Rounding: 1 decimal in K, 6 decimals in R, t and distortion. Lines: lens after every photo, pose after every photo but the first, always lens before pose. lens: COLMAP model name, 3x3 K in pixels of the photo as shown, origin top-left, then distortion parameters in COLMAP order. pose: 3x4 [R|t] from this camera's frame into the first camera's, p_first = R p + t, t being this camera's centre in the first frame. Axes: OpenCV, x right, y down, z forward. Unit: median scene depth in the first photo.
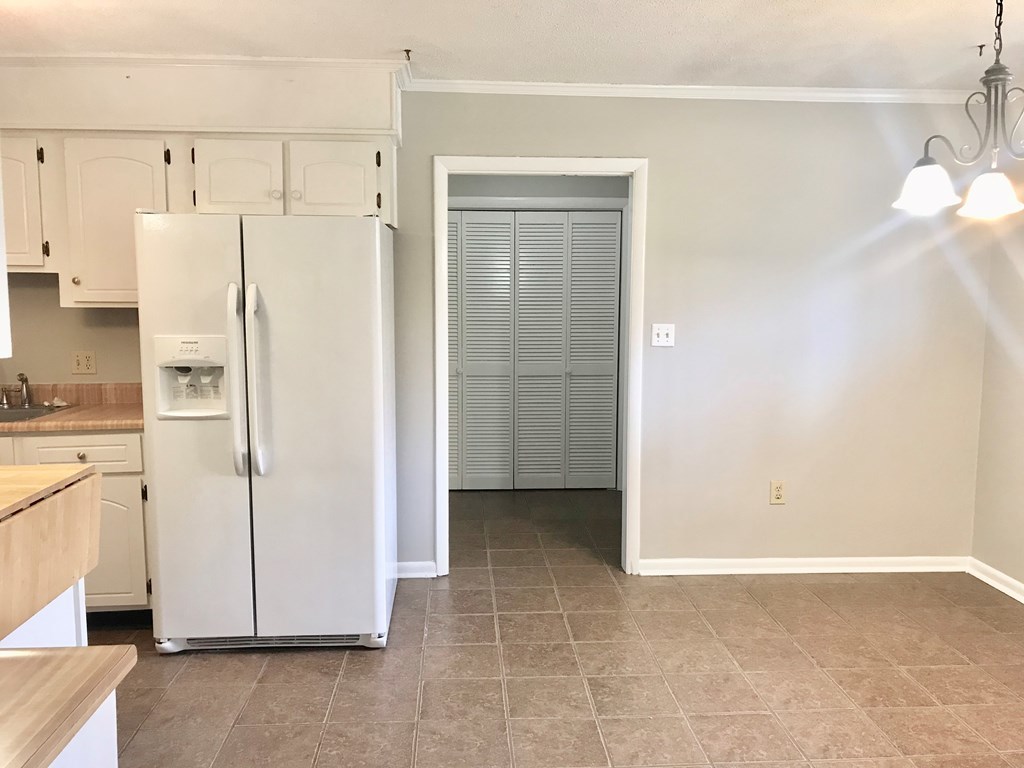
lens RADIAL K [[833.4, 0, 512.3], [0, 833.4, 381.4], [0, 0, 1]] dist [0.040527, -0.053133]
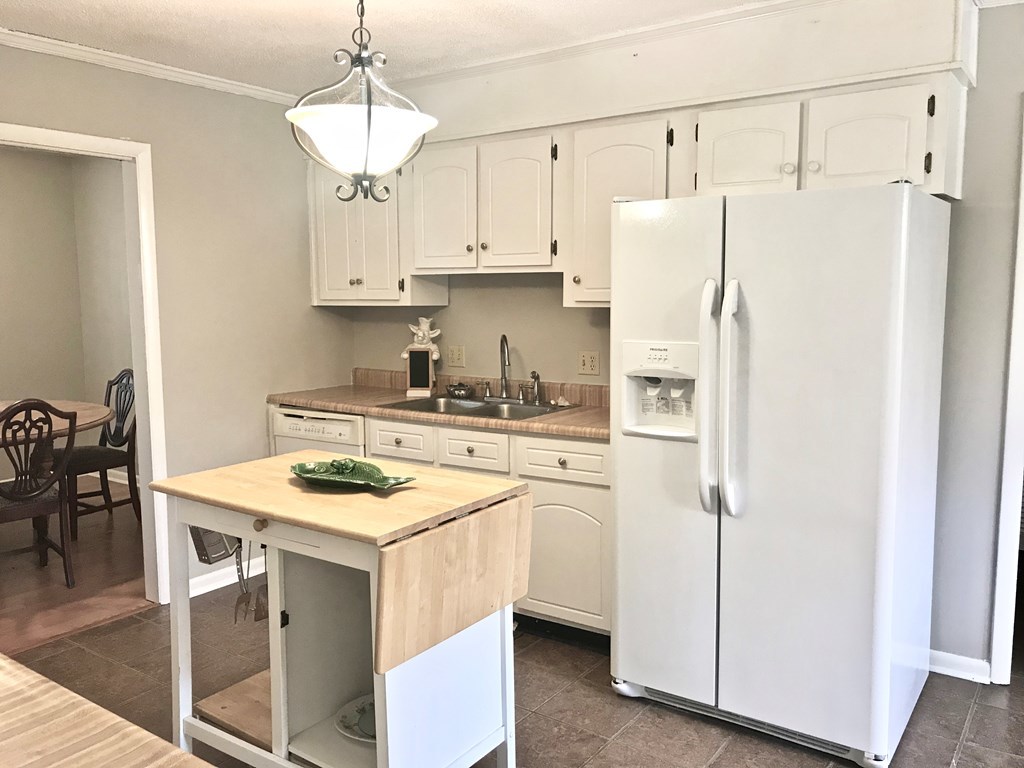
lens RADIAL K [[833.4, 0, 507.9], [0, 833.4, 380.7], [0, 0, 1]] dist [0.040527, -0.053133]
pose [[0.775100, 0.063063, -0.628684, 0.032380], [-0.060169, 0.997852, 0.025913, -0.025161], [0.628967, 0.017742, 0.777229, 0.219879]]
